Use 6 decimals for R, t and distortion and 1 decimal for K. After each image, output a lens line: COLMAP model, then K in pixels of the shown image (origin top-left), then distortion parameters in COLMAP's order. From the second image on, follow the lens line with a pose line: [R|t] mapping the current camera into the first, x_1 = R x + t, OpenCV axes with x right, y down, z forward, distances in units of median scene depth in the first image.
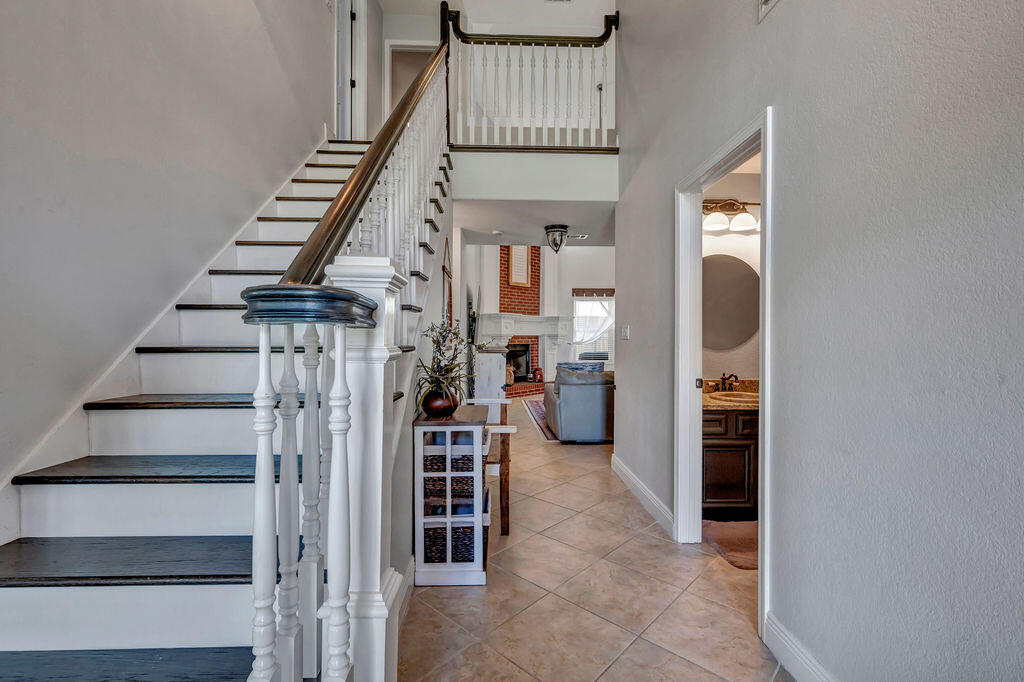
lens RADIAL K [[448.4, 0, 512.0], [0, 448.4, 341.0], [0, 0, 1]] dist [-0.000346, -0.000030]
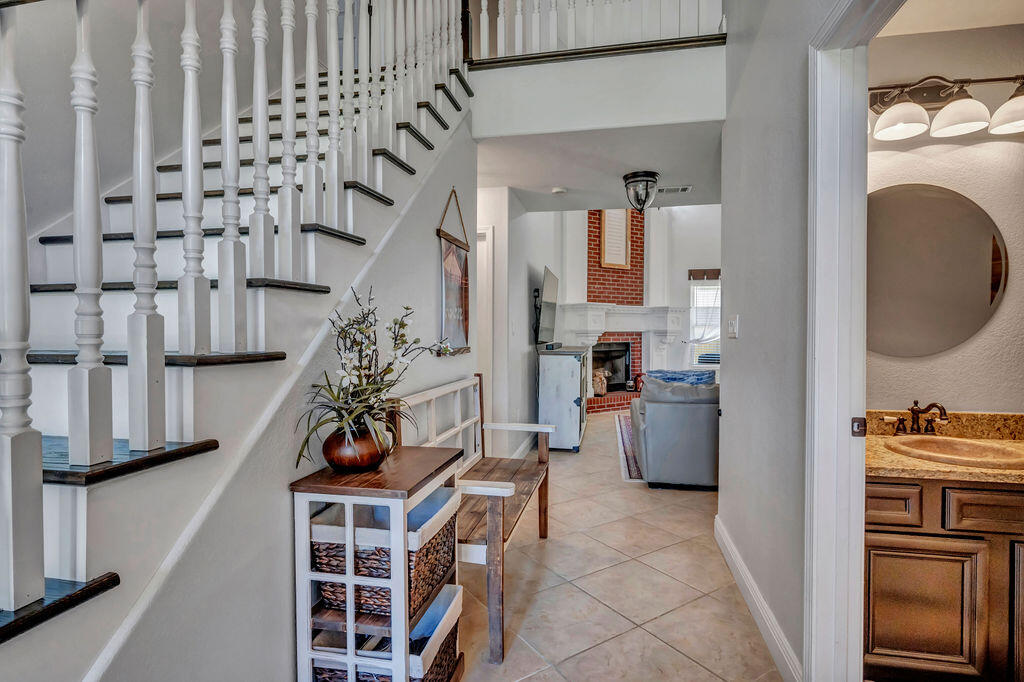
lens RADIAL K [[510.9, 0, 512.0], [0, 510.9, 341.0], [0, 0, 1]] dist [0.000599, 0.000387]
pose [[0.973748, 0.003391, -0.227602, 0.107669], [-0.001904, 0.999975, 0.006753, -0.003551], [0.227619, -0.006142, 0.973731, 0.224870]]
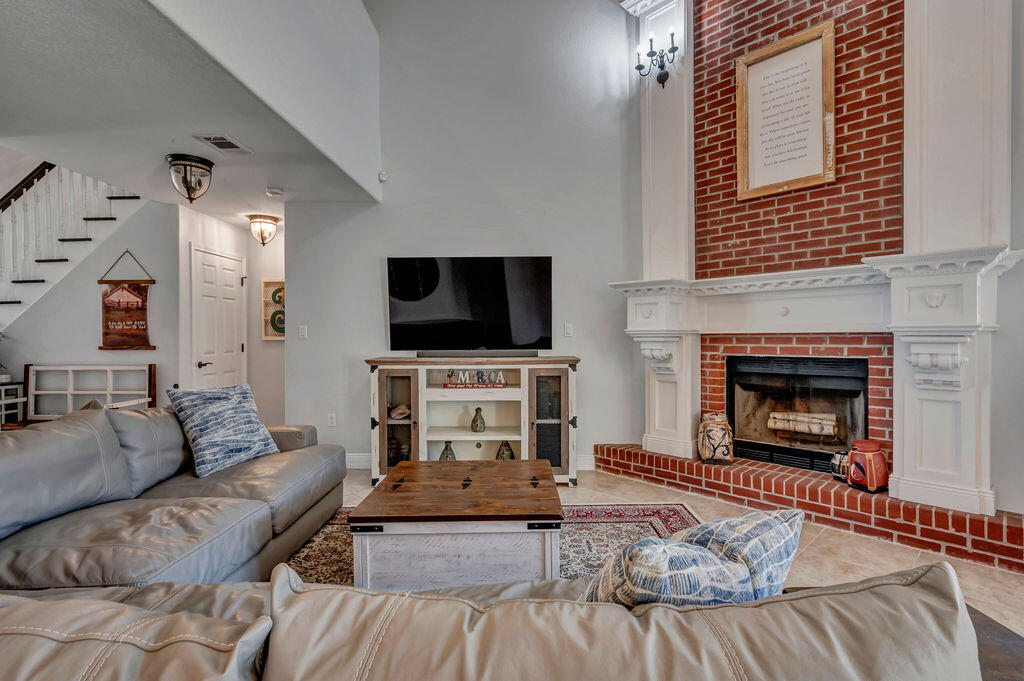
lens RADIAL K [[468.9, 0, 512.0], [0, 468.9, 340.5], [0, 0, 1]] dist [-0.000010, -0.000037]
pose [[-0.058106, 0.006382, -0.998290, 0.959844], [-0.003629, 0.999972, 0.006604, -0.018956], [0.998304, 0.004006, -0.058082, 1.961907]]
